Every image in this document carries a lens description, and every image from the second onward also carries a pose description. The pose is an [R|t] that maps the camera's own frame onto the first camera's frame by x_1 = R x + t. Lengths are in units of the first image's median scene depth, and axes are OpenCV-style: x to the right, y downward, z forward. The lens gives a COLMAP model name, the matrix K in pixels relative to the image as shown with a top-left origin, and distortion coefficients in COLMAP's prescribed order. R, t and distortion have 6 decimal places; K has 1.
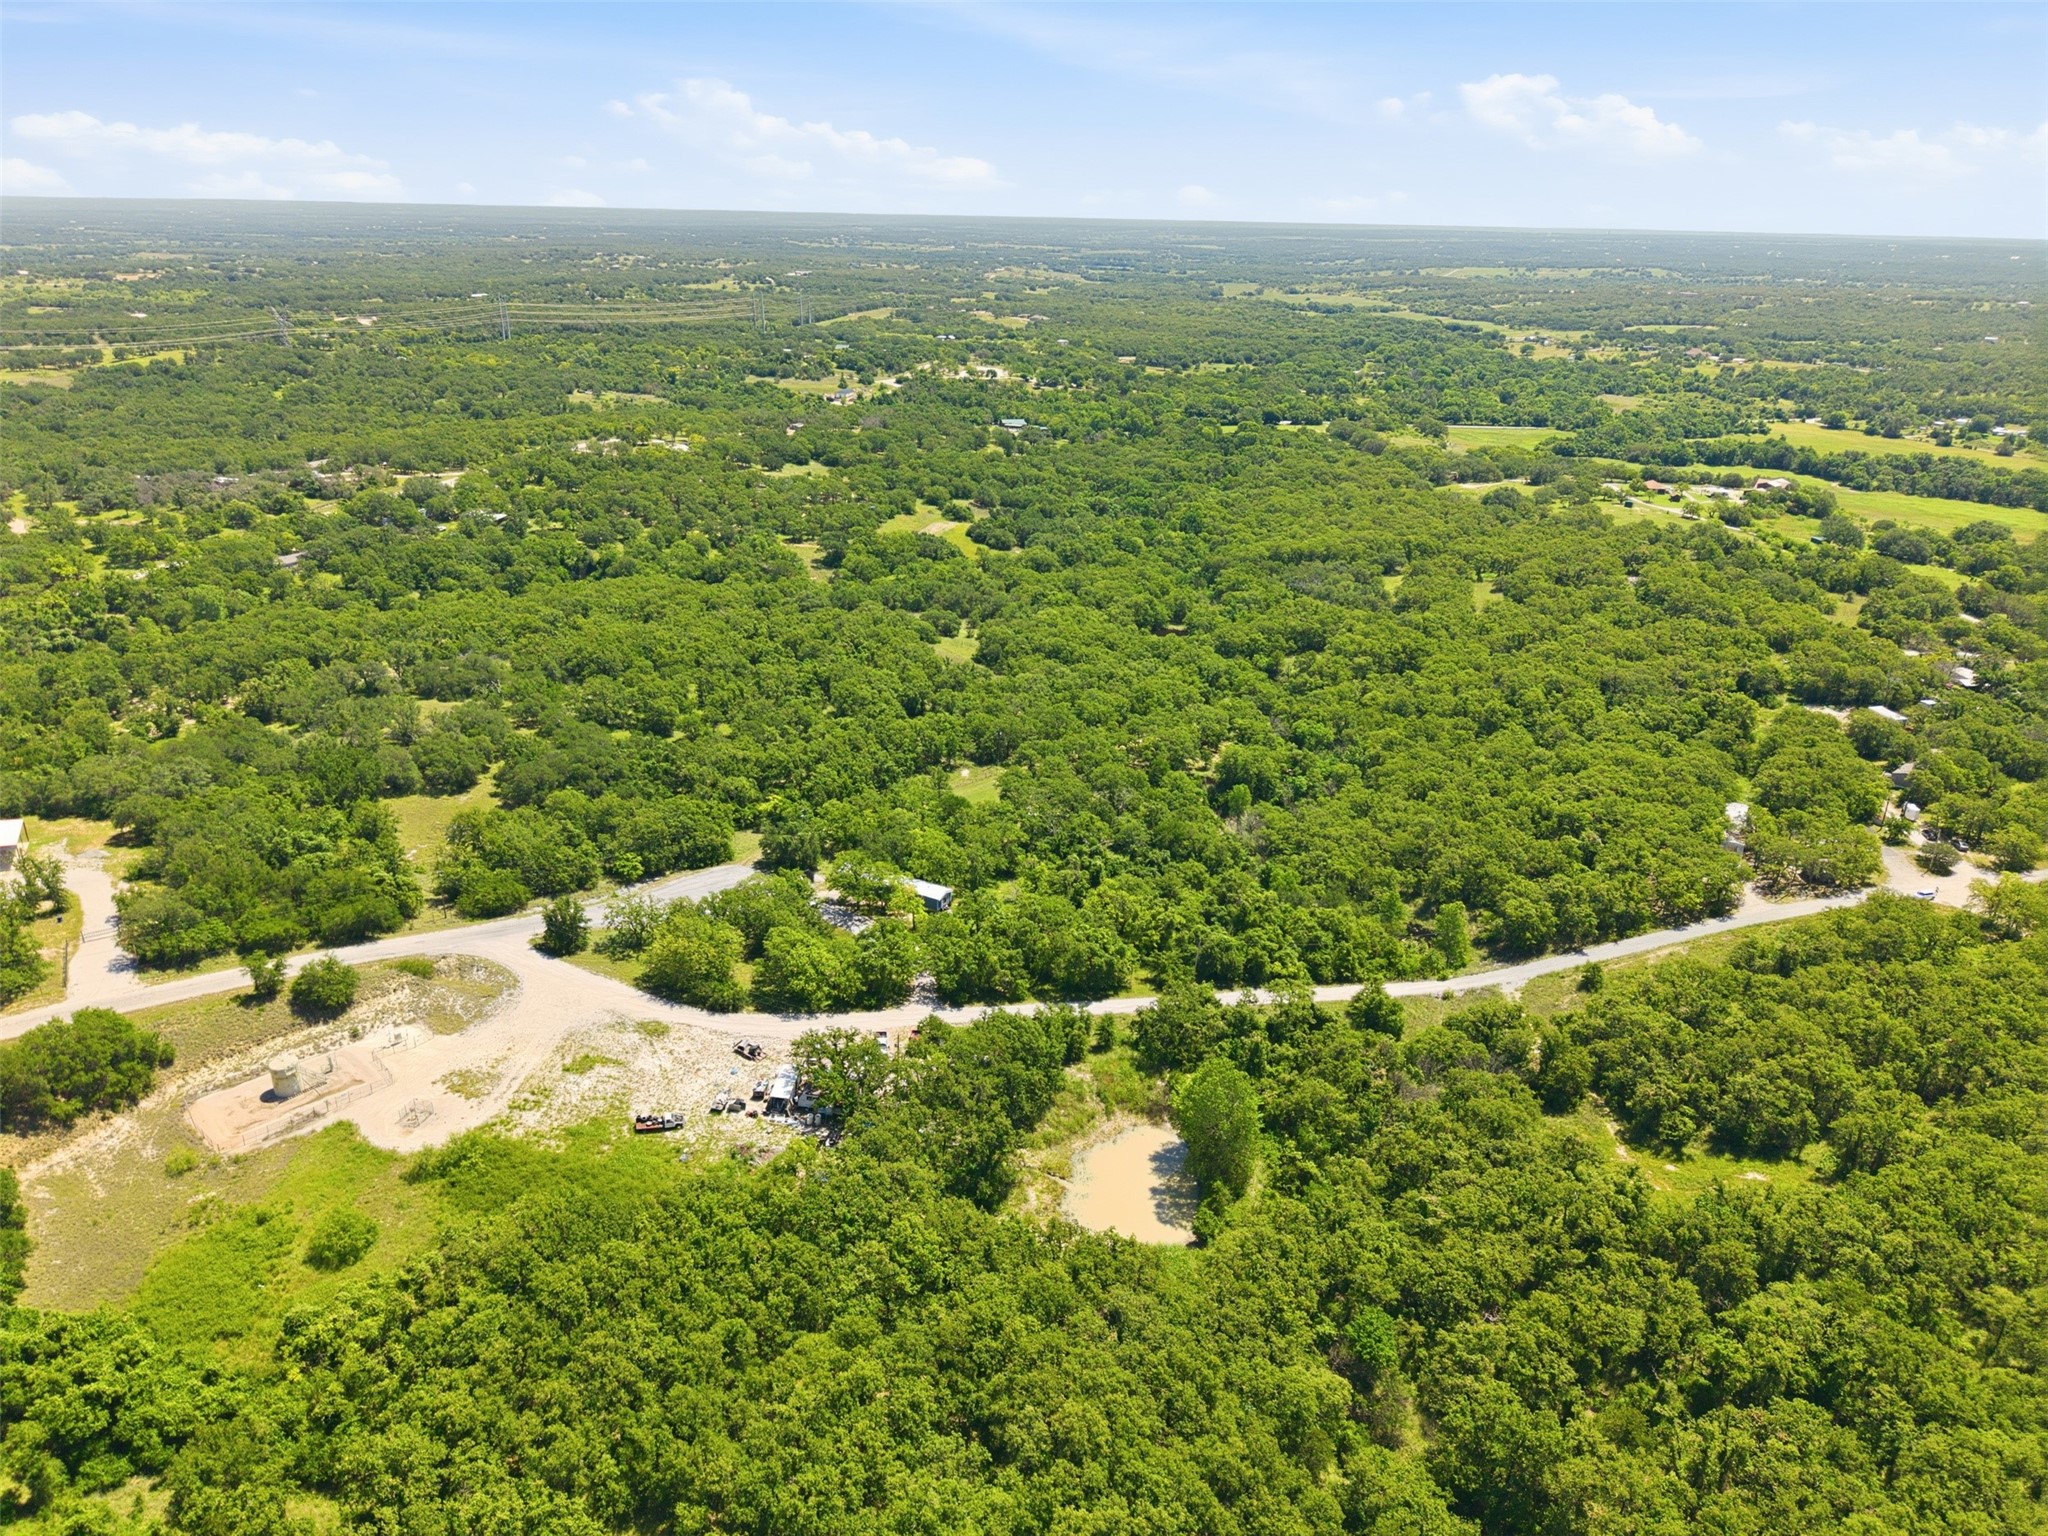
lens RADIAL K [[1369.1, 0, 1020.5], [0, 1369.1, 766.2], [0, 0, 1]] dist [0.031702, -0.029605]
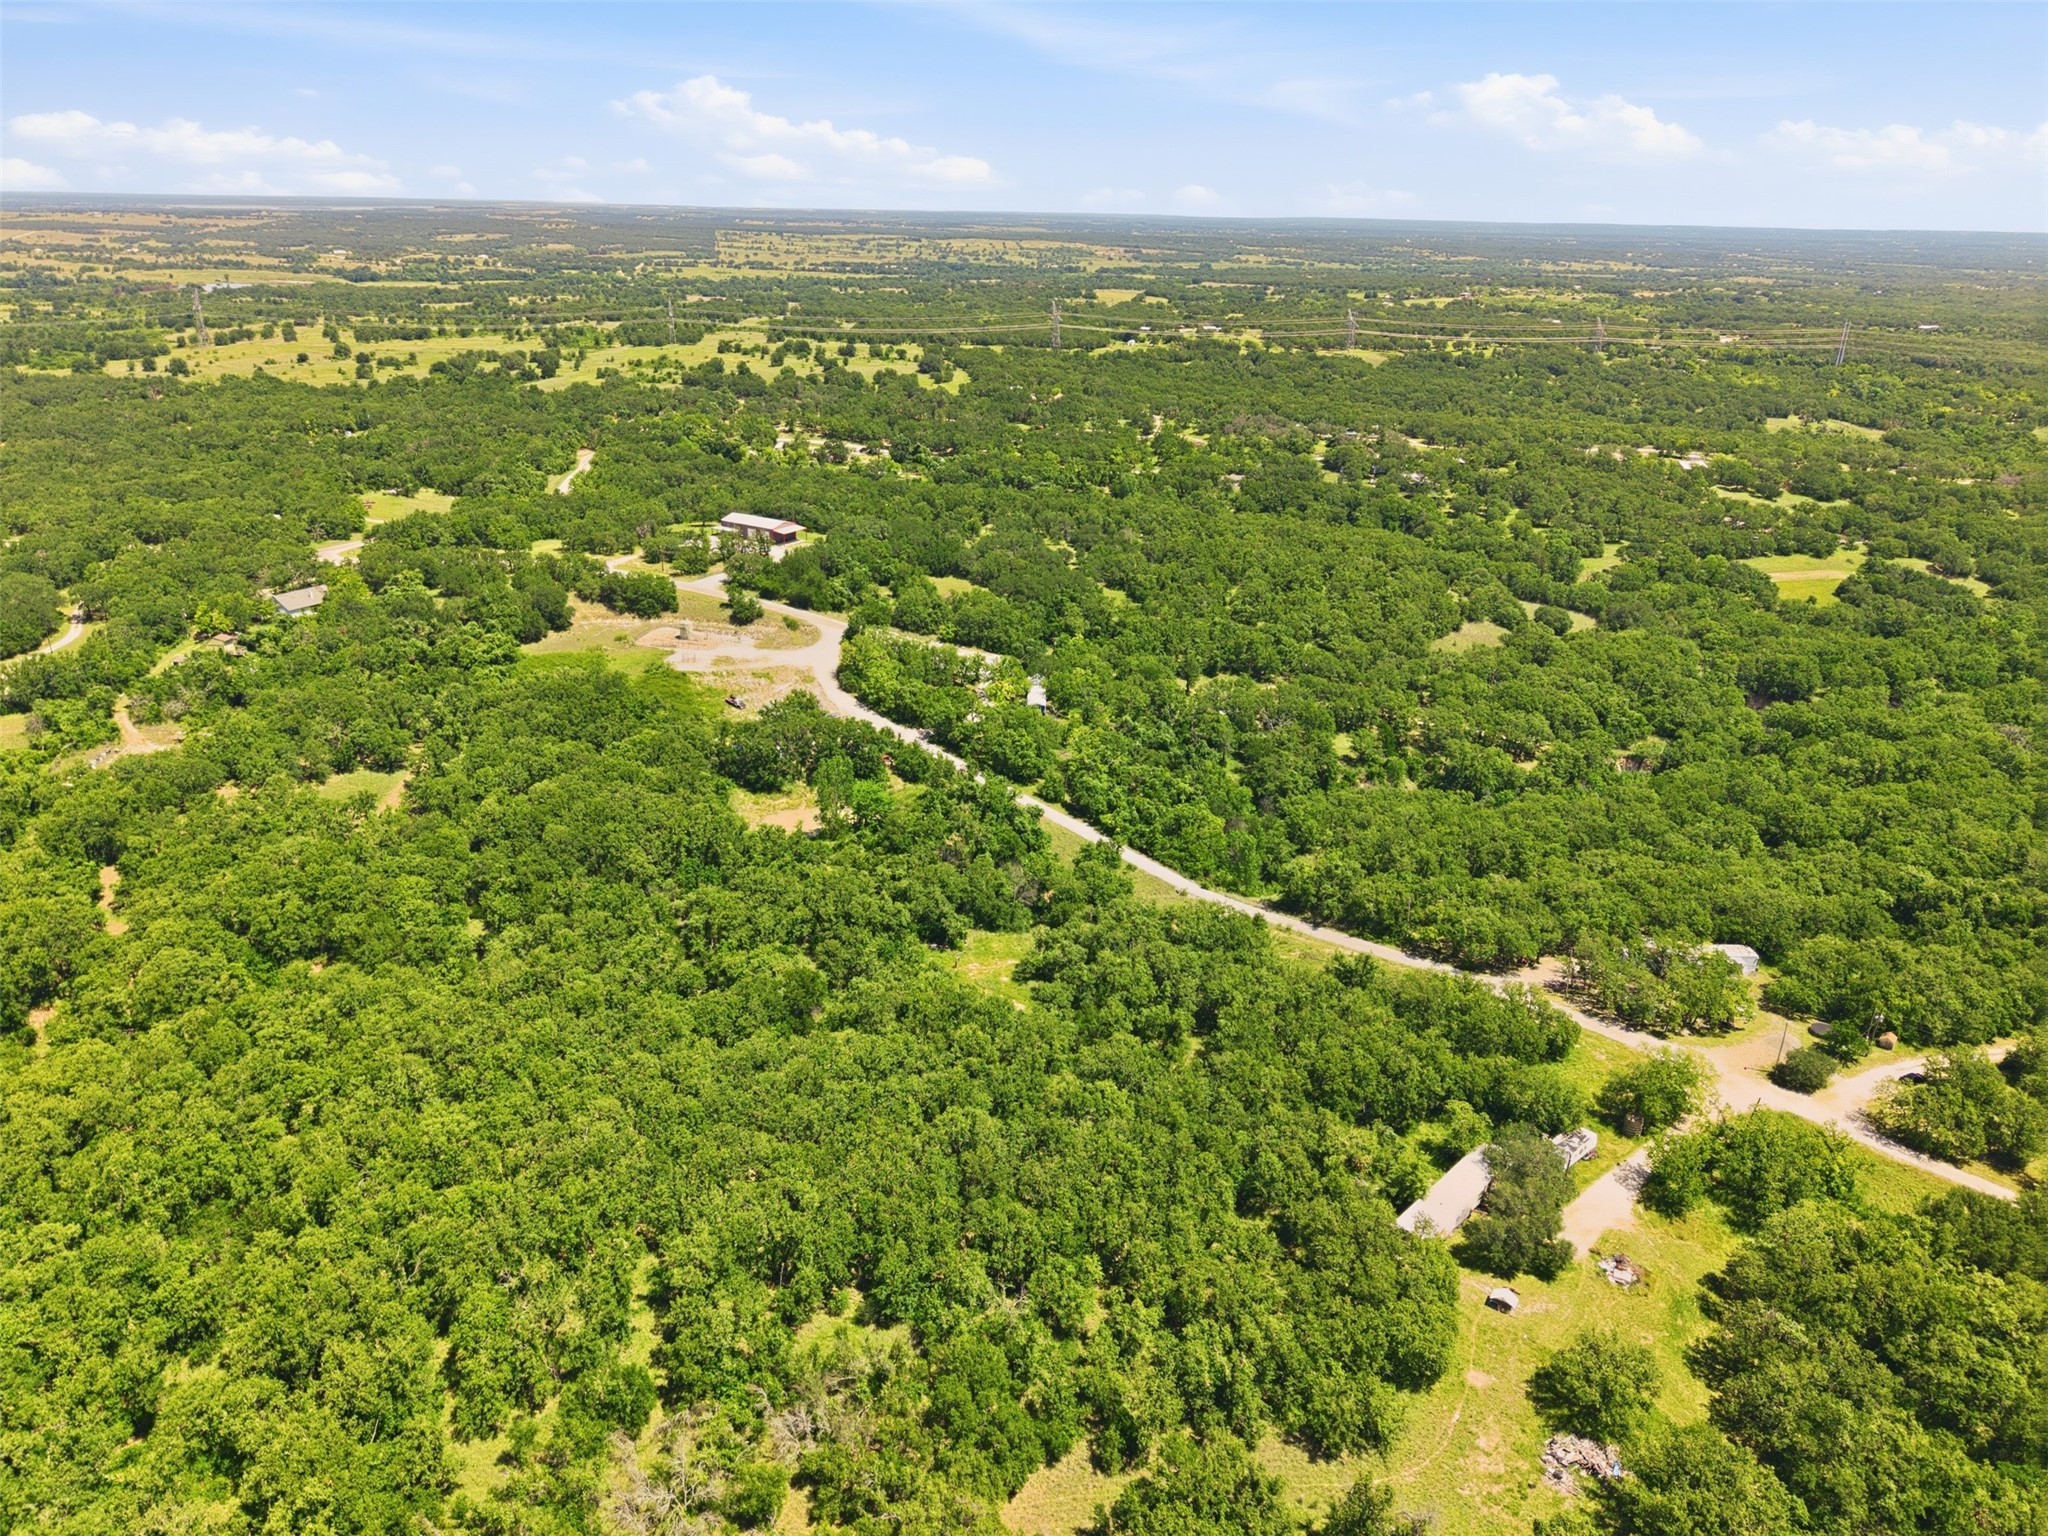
lens RADIAL K [[1407.0, 0, 1029.7], [0, 1407.0, 730.3], [0, 0, 1]] dist [0.020112, -0.022924]
pose [[0.492943, 0.297952, -0.817454, 0.286810], [-0.344548, 0.929577, 0.131049, -0.016695], [0.798933, 0.217053, 0.560887, 0.052799]]
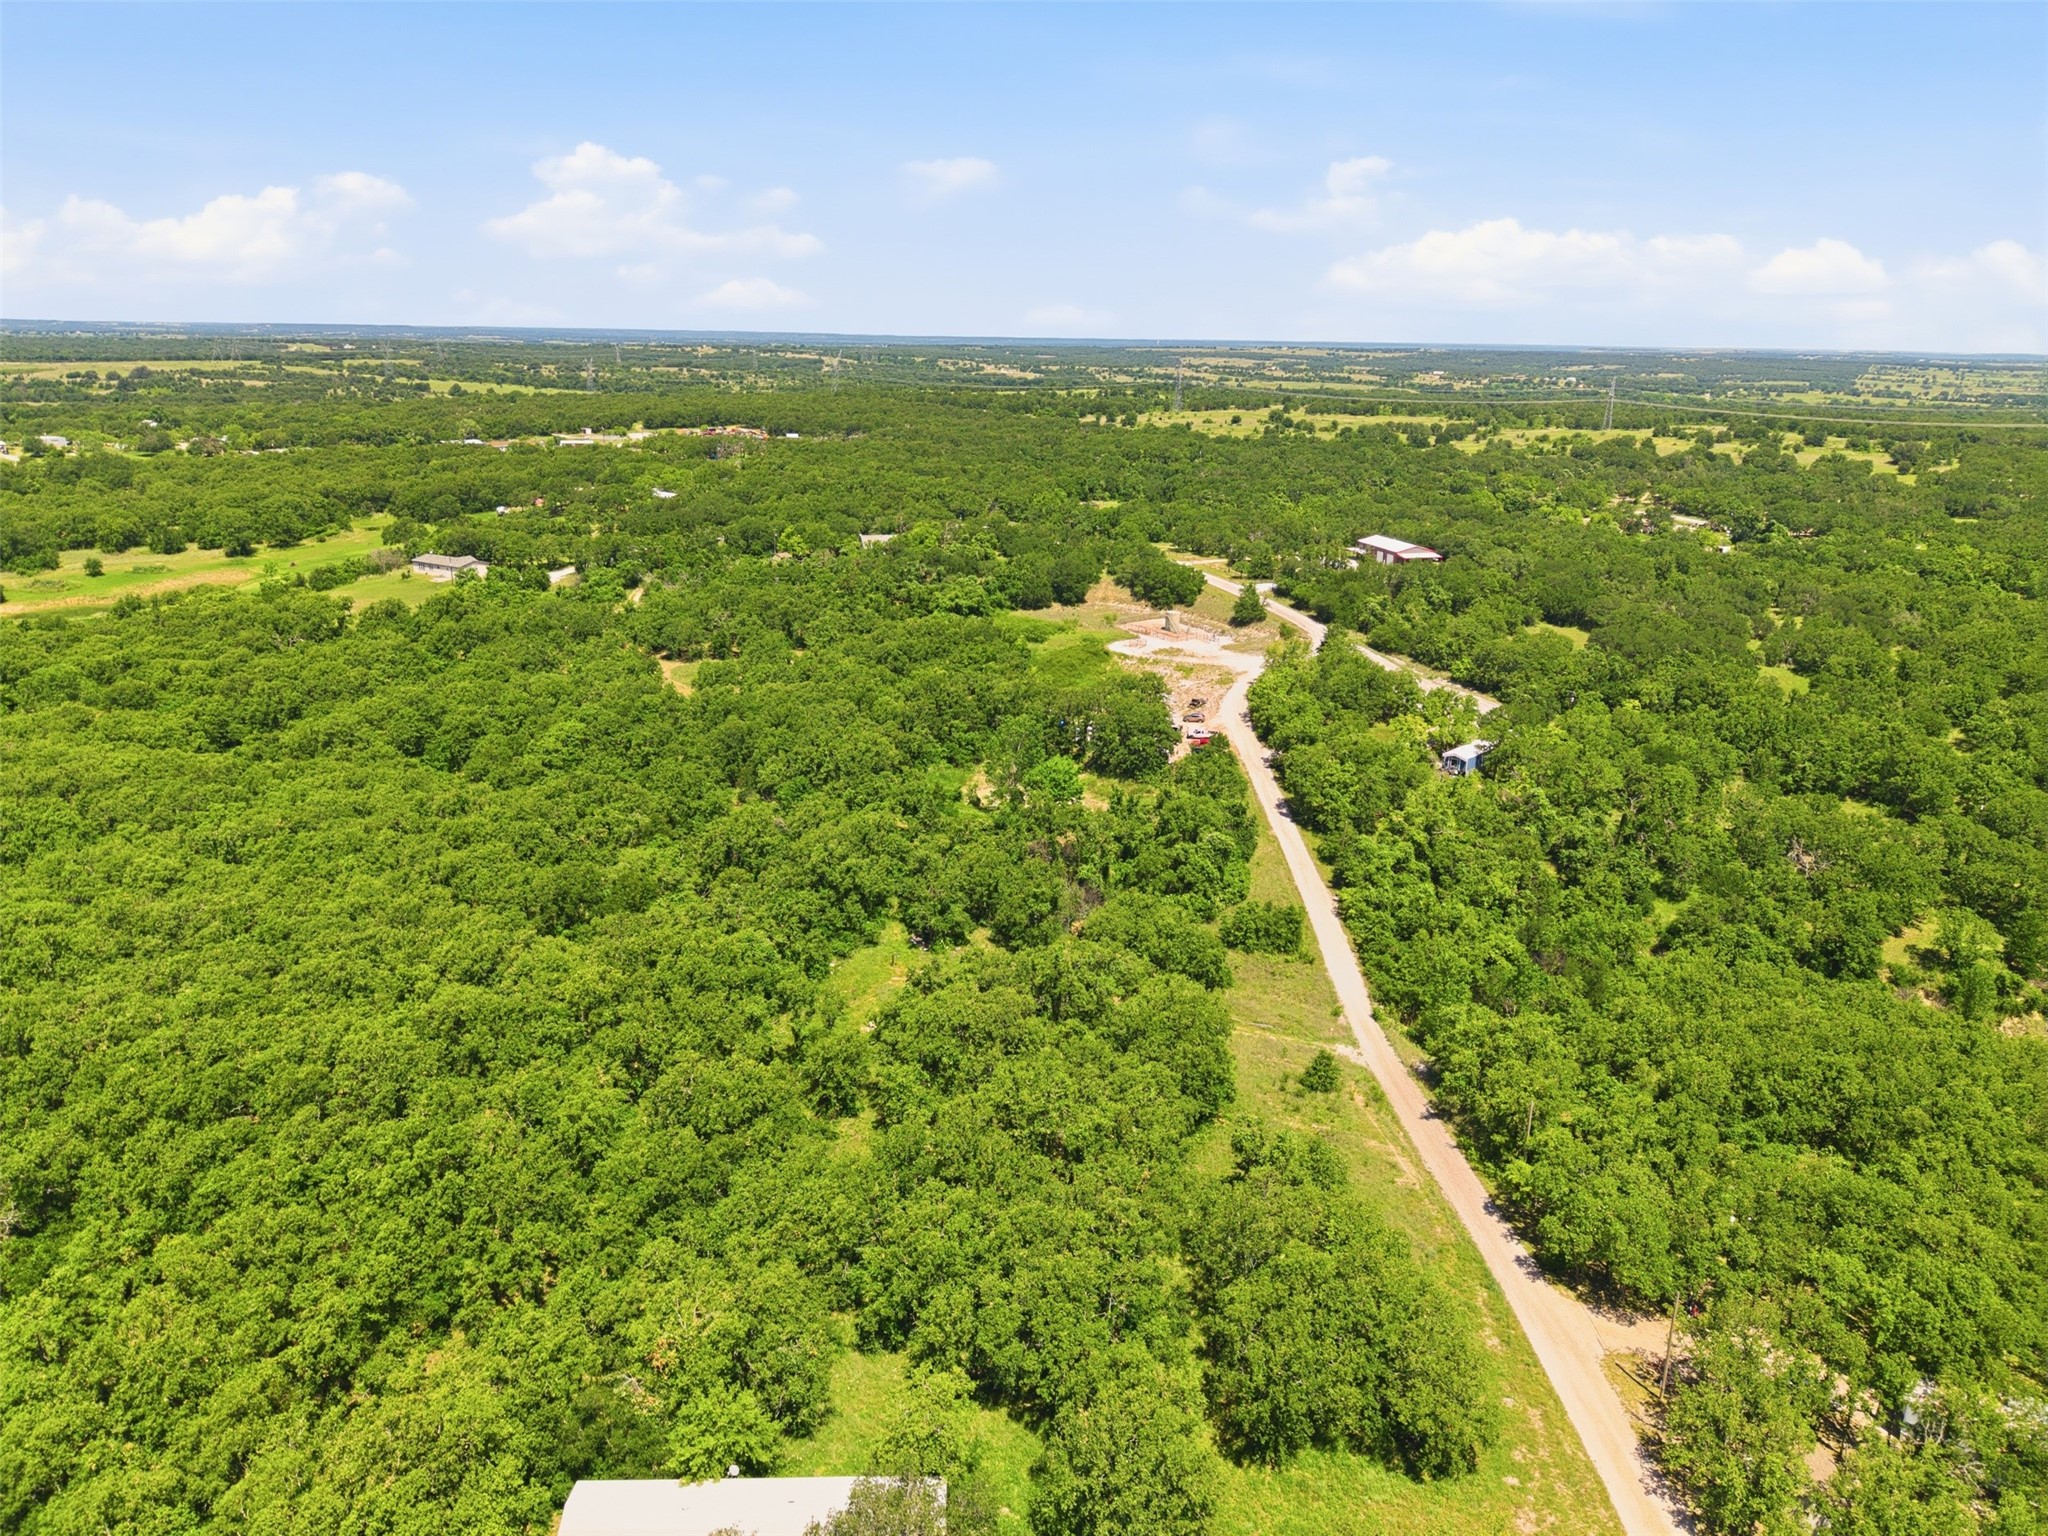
lens RADIAL K [[1367.7, 0, 1020.7], [0, 1367.7, 771.8], [0, 0, 1]] dist [0.035177, -0.040085]
pose [[-0.249550, 0.275126, -0.928456, 0.243289], [-0.388345, 0.849879, 0.356221, -0.032953], [0.887081, 0.449456, -0.105244, 0.215371]]
